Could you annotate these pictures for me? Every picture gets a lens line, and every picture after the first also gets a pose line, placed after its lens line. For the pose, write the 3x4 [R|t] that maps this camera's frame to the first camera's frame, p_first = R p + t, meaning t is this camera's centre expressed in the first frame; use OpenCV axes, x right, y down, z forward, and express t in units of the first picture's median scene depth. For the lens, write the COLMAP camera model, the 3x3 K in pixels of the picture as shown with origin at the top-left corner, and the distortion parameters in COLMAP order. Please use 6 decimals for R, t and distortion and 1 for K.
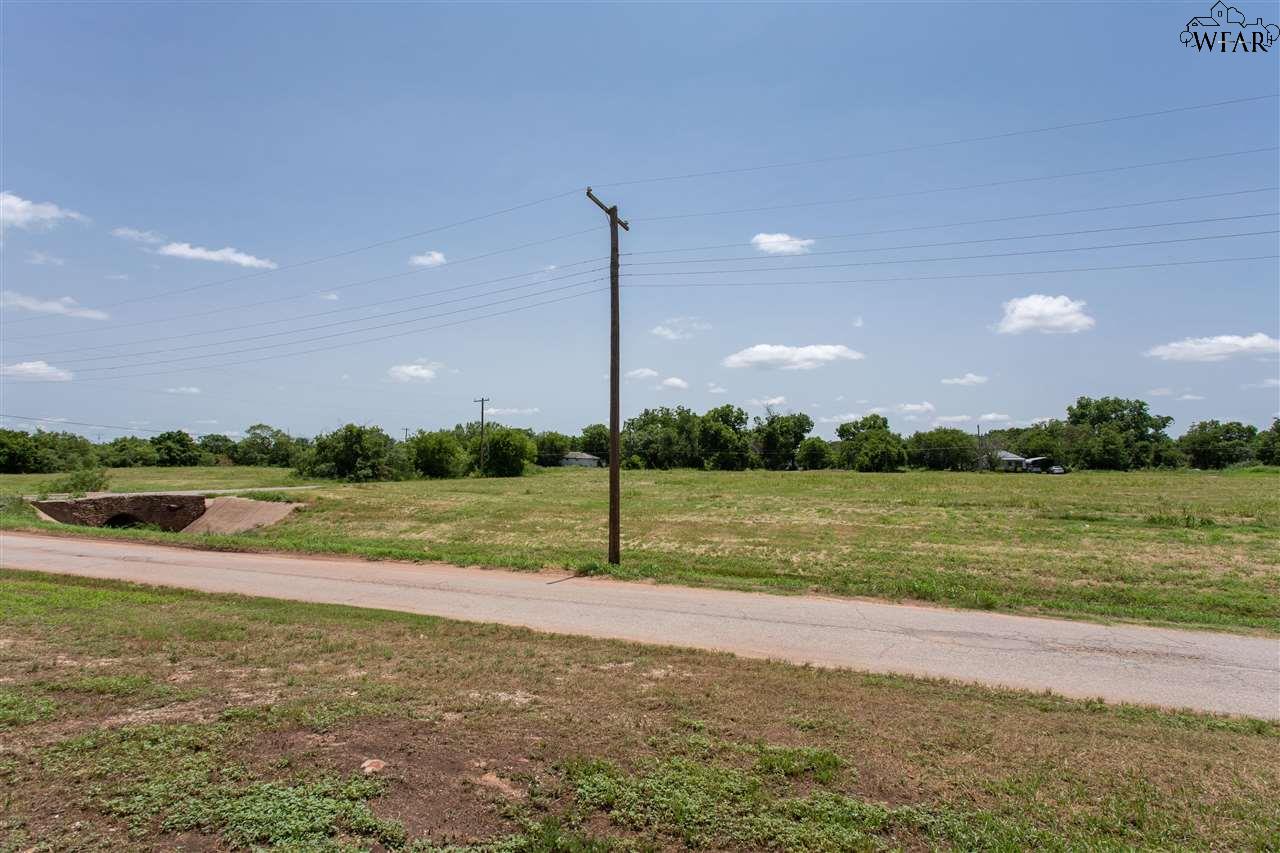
lens RADIAL K [[627.5, 0, 639.1], [0, 627.5, 425.9], [0, 0, 1]] dist [0.003032, 0.002203]
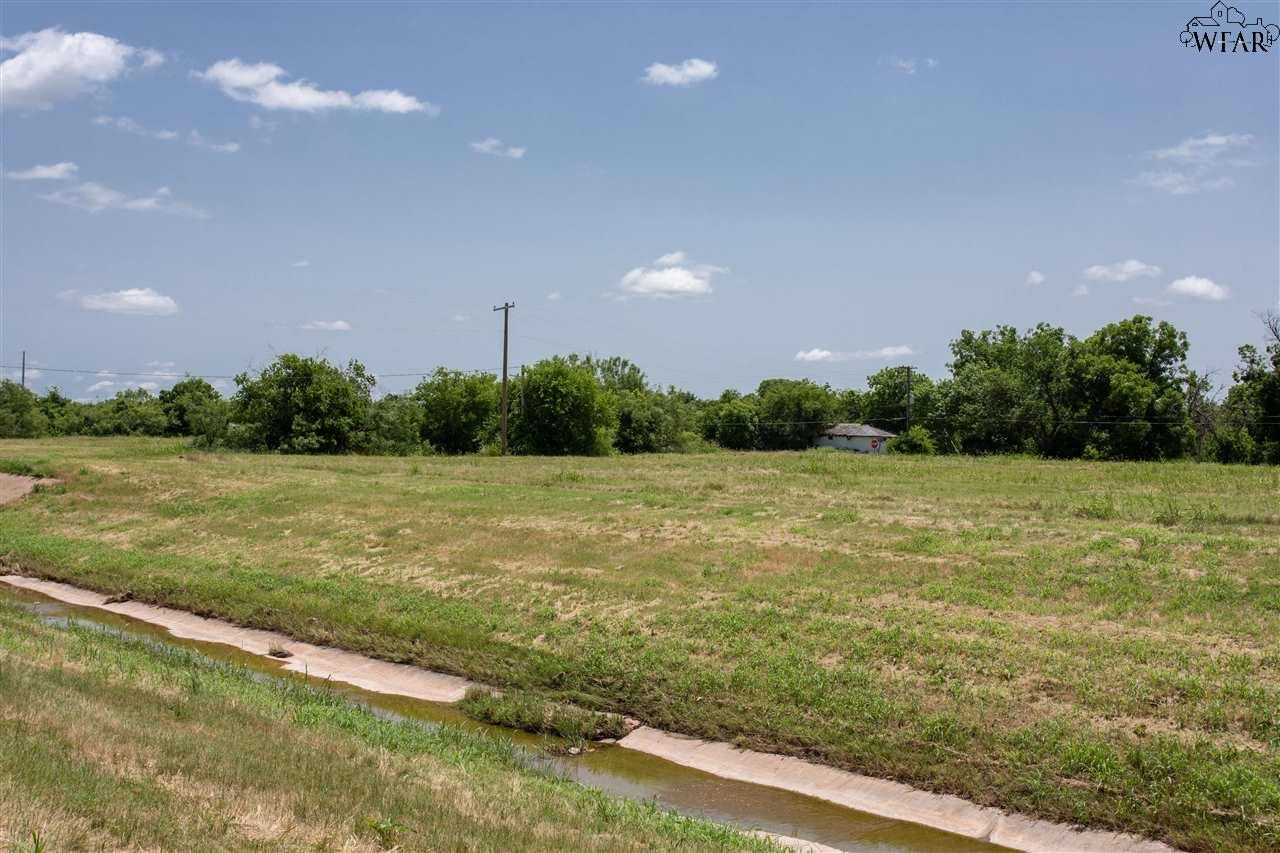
lens RADIAL K [[1220.0, 0, 642.5], [0, 1220.0, 428.3], [0, 0, 1]] dist [0.013391, 0.001823]
pose [[0.926034, 0.012207, -0.377243, 0.143189], [0.001516, 0.999349, 0.036059, 0.013967], [0.377438, -0.033963, 0.925412, 0.063485]]
